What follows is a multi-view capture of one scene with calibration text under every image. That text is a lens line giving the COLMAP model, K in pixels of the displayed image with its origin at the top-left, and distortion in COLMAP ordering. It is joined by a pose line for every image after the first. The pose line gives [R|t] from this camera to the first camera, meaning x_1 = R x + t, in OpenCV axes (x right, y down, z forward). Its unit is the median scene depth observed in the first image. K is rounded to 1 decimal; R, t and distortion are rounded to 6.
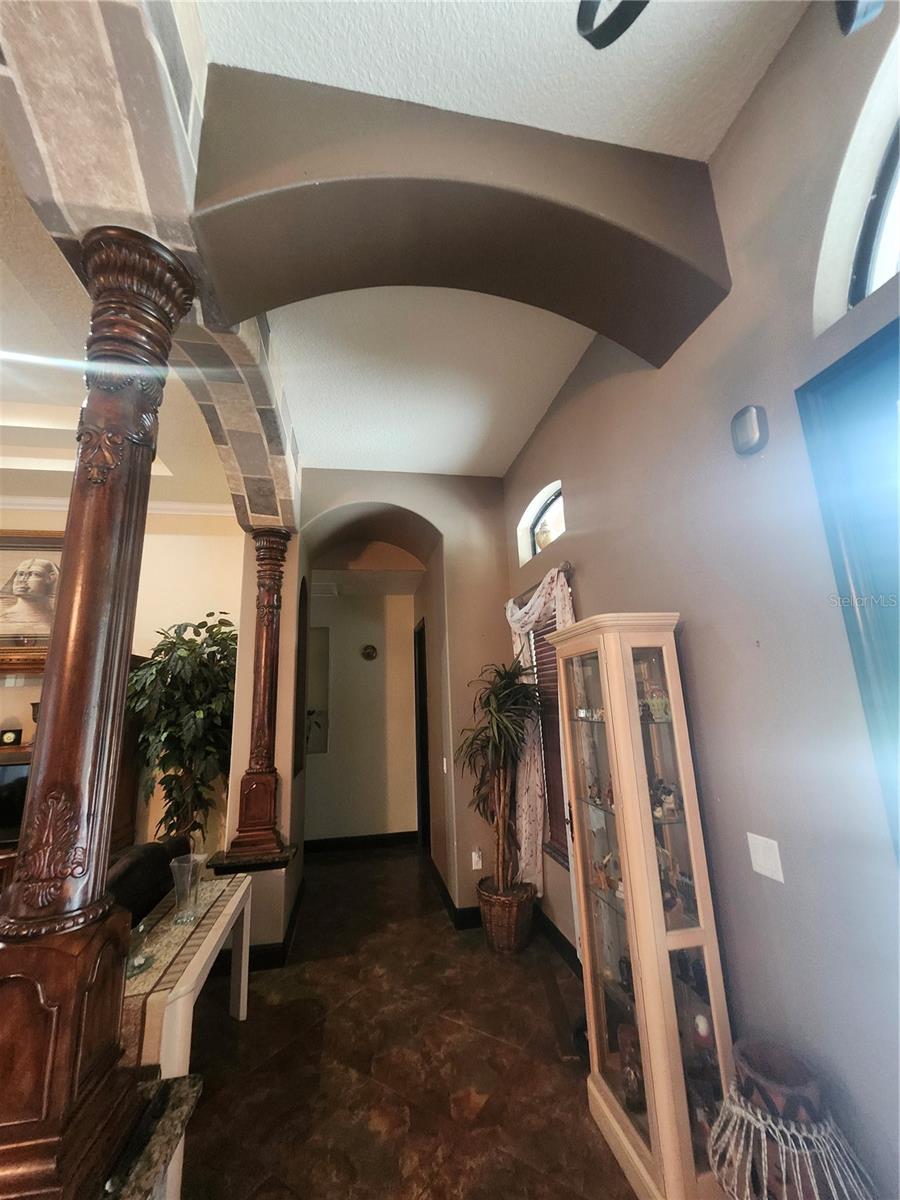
lens RADIAL K [[477.9, 0, 448.6], [0, 477.9, 597.9], [0, 0, 1]] dist [0.003302, -0.000272]
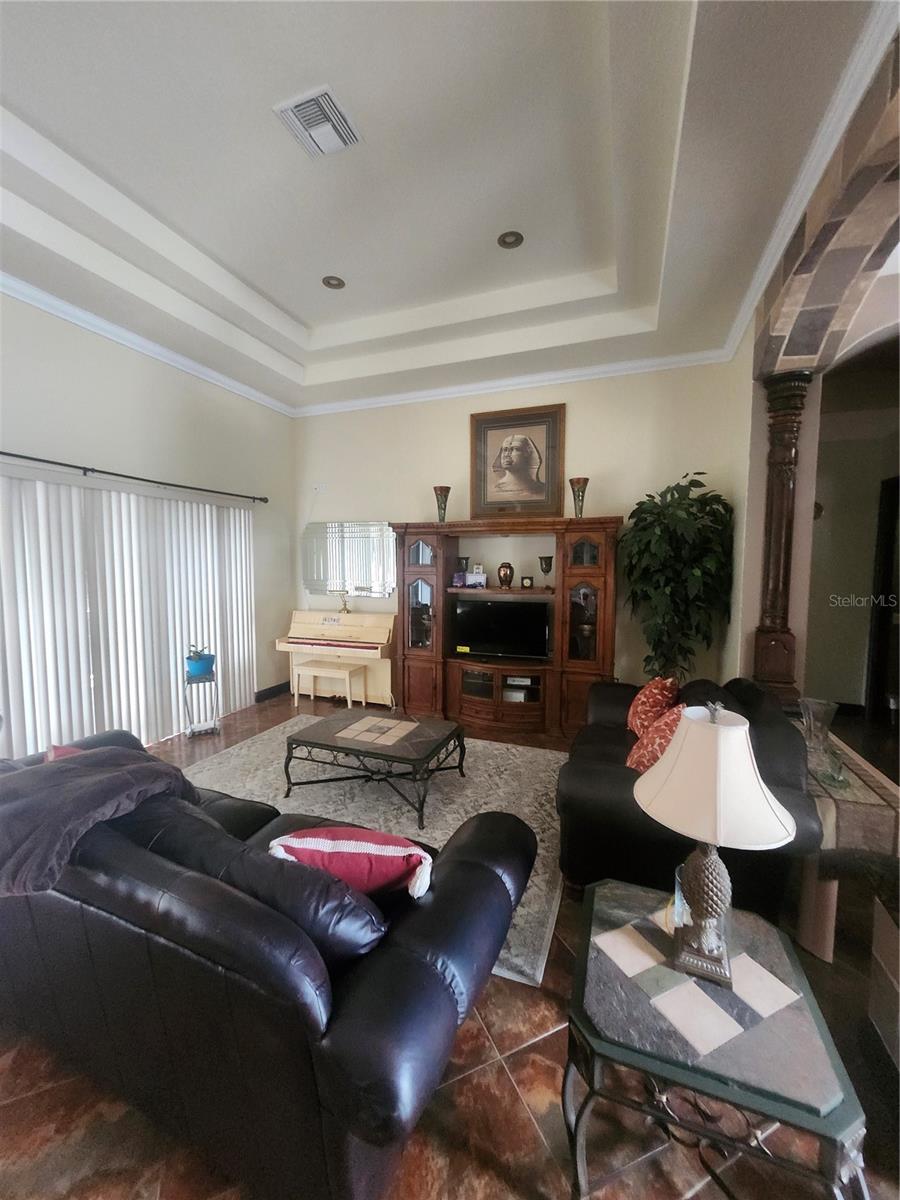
lens RADIAL K [[477.9, 0, 448.4], [0, 477.9, 598.6], [0, 0, 1]] dist [0.003302, -0.000272]
pose [[0.852748, 0.077720, -0.516507, -0.408541], [0.076139, 0.959809, 0.270129, -0.029100], [0.516743, -0.269679, 0.812558, -0.159588]]
